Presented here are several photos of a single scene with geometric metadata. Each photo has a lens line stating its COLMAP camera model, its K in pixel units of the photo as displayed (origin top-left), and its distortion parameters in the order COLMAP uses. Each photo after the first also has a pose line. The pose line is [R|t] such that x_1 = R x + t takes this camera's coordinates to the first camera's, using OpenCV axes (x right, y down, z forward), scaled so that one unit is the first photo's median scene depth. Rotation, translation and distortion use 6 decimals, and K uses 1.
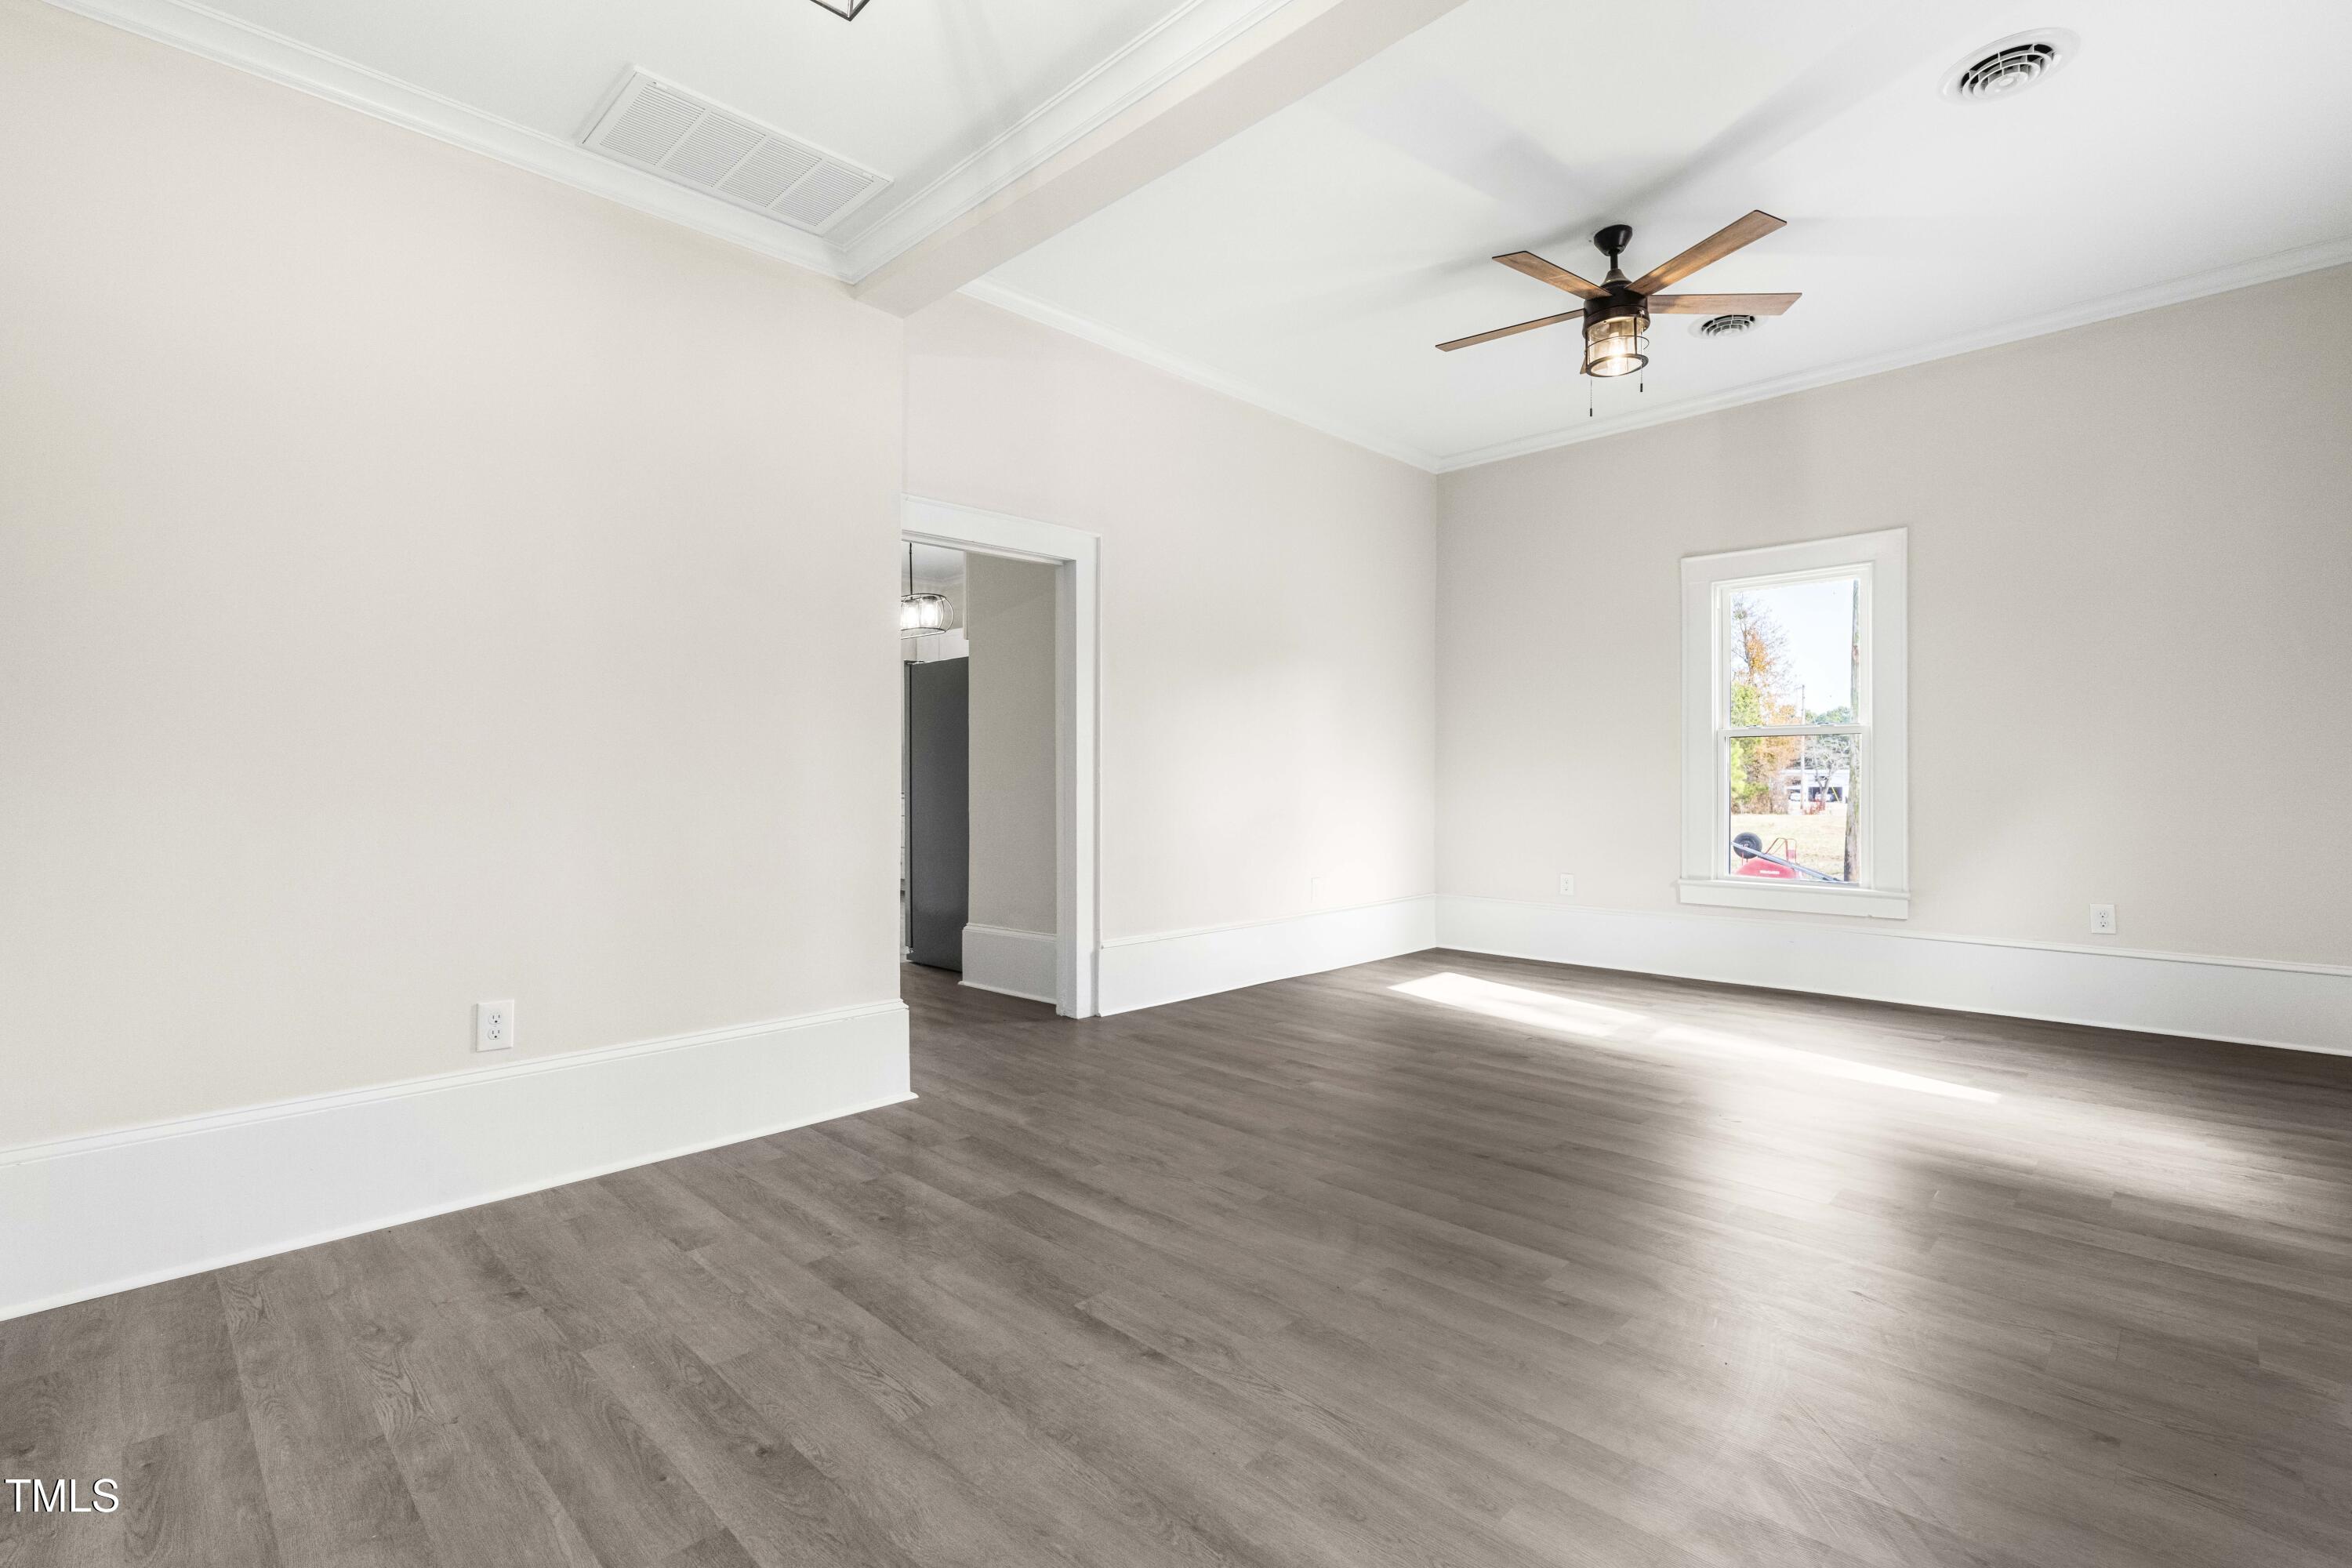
lens RADIAL K [[1086.9, 0, 1178.4], [0, 1086.9, 778.1], [0, 0, 1]] dist [-0.000230, -0.000038]
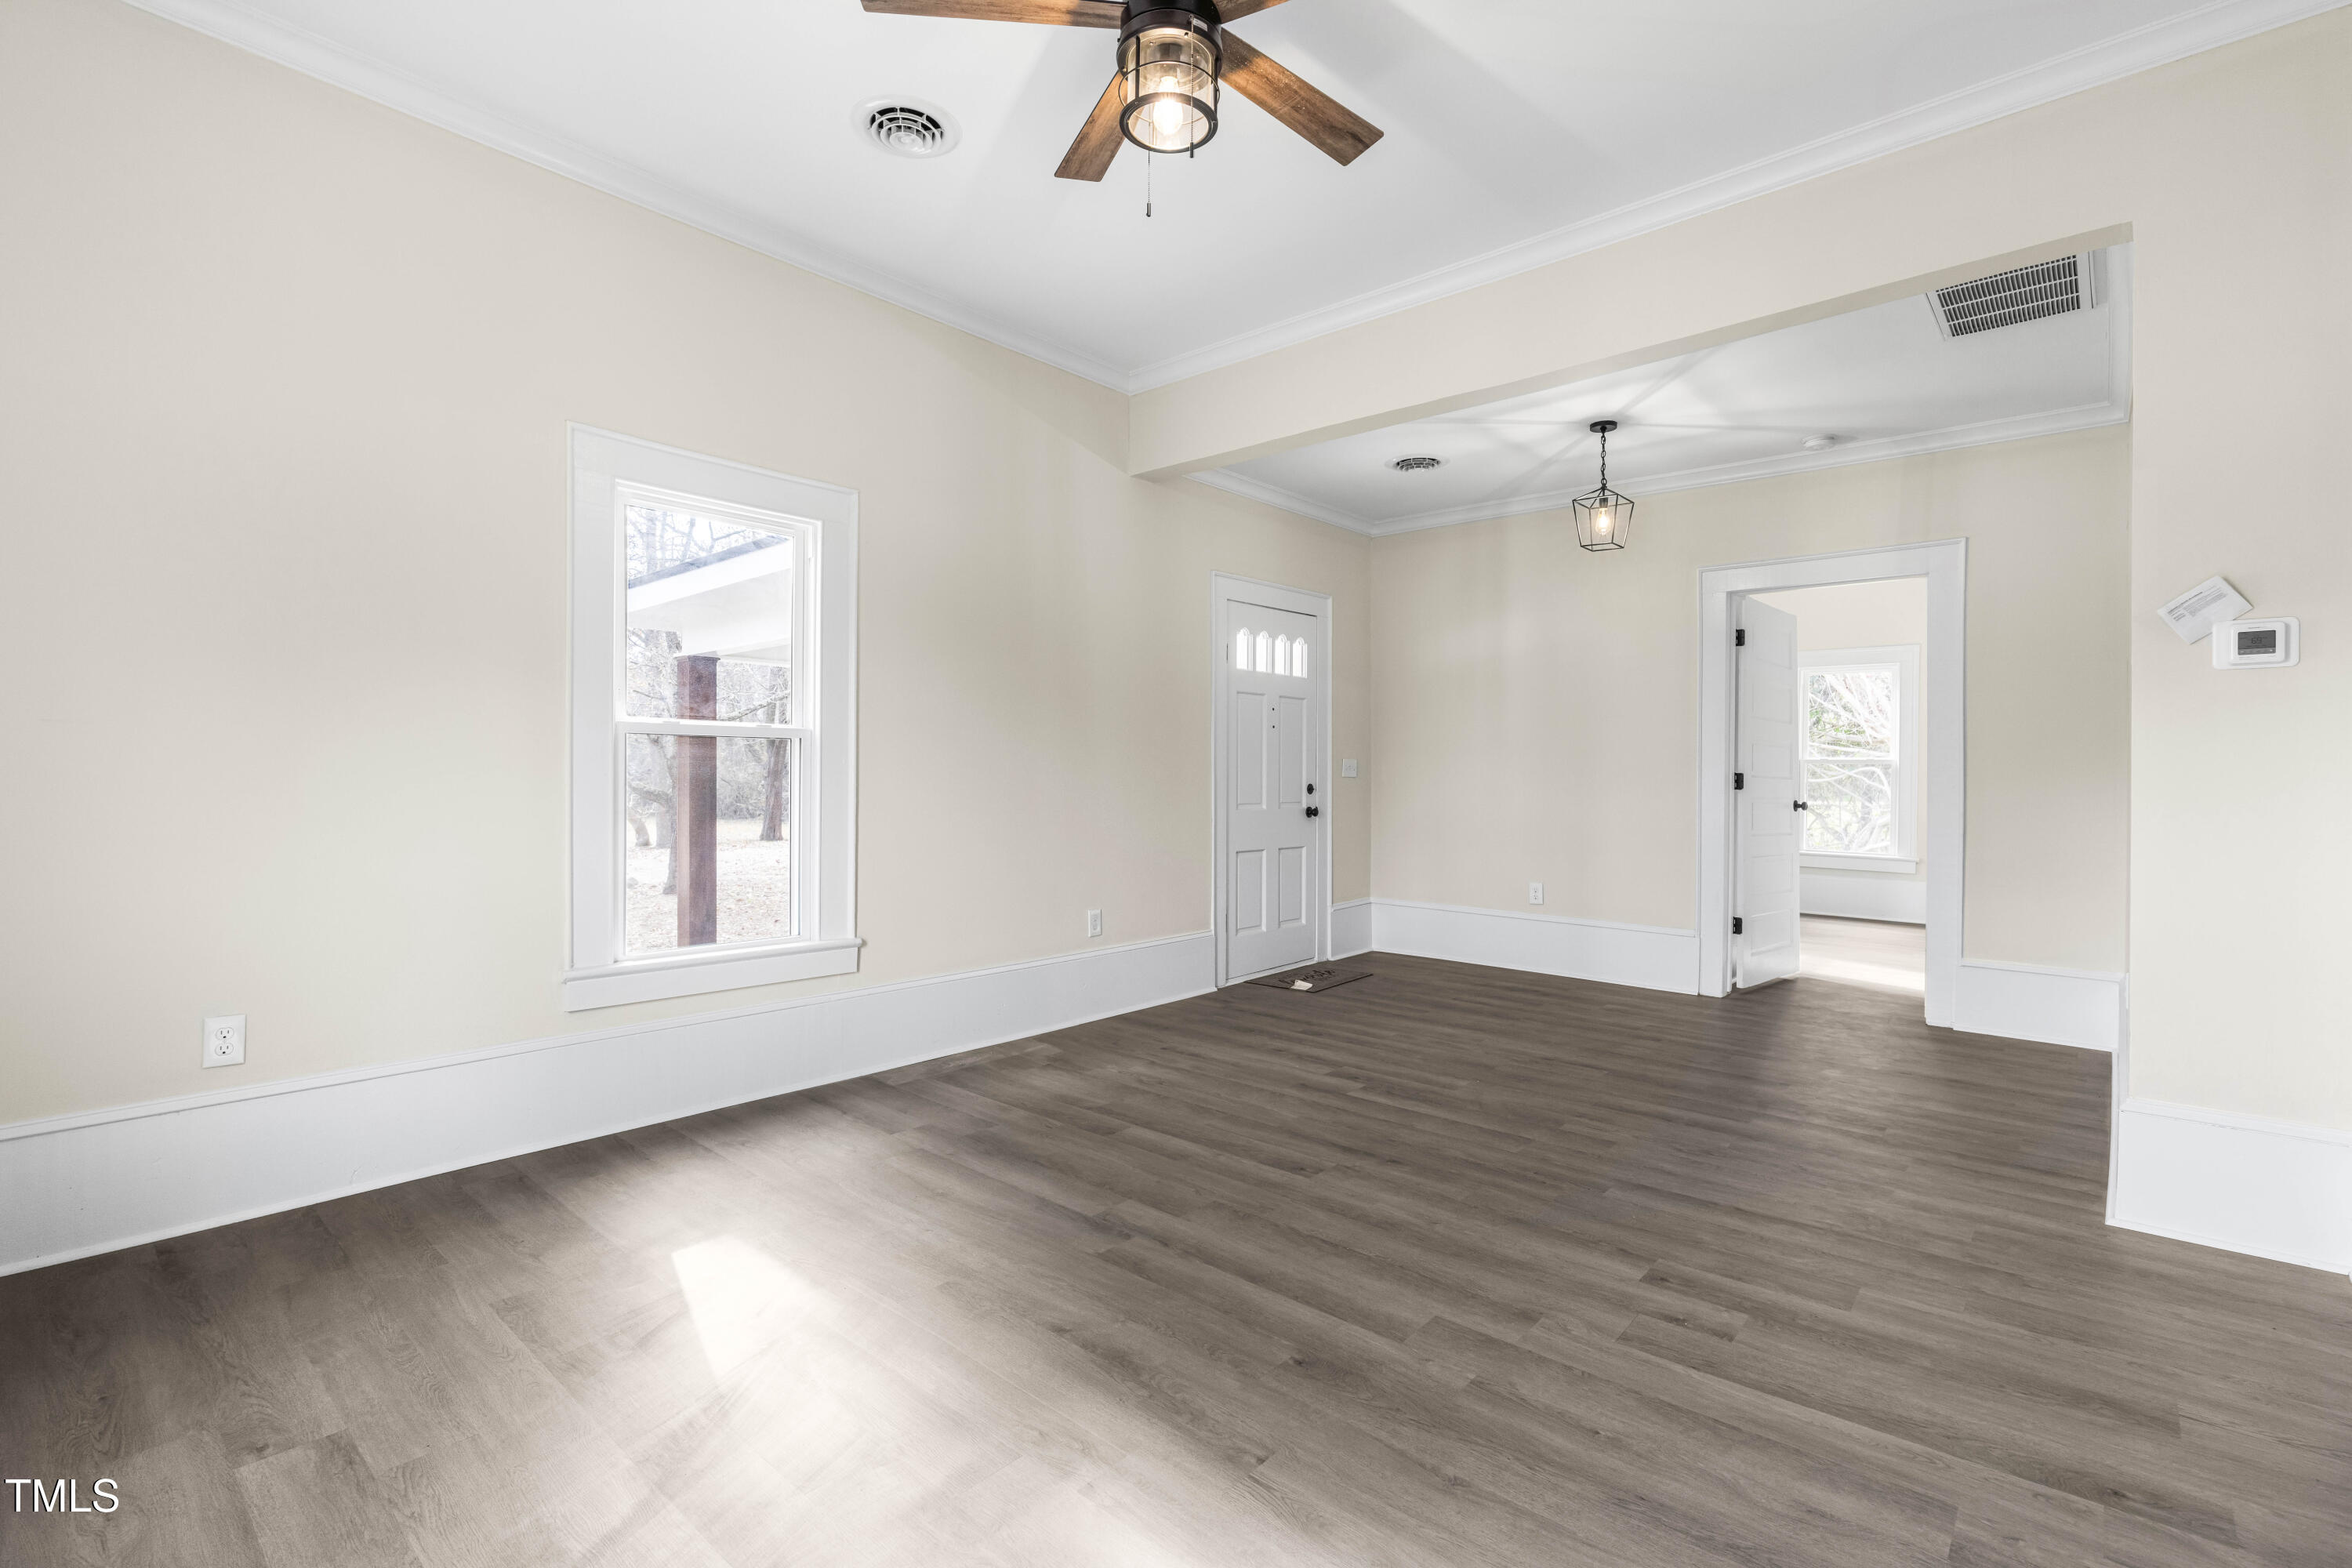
lens RADIAL K [[1086.9, 0, 1173.2], [0, 1086.9, 777.8], [0, 0, 1]] dist [-0.000230, -0.000038]
pose [[-0.998599, -0.002317, -0.052874, 0.607151], [-0.003022, 0.999907, 0.013265, -0.044491], [0.052838, 0.013406, -0.998513, 2.246500]]
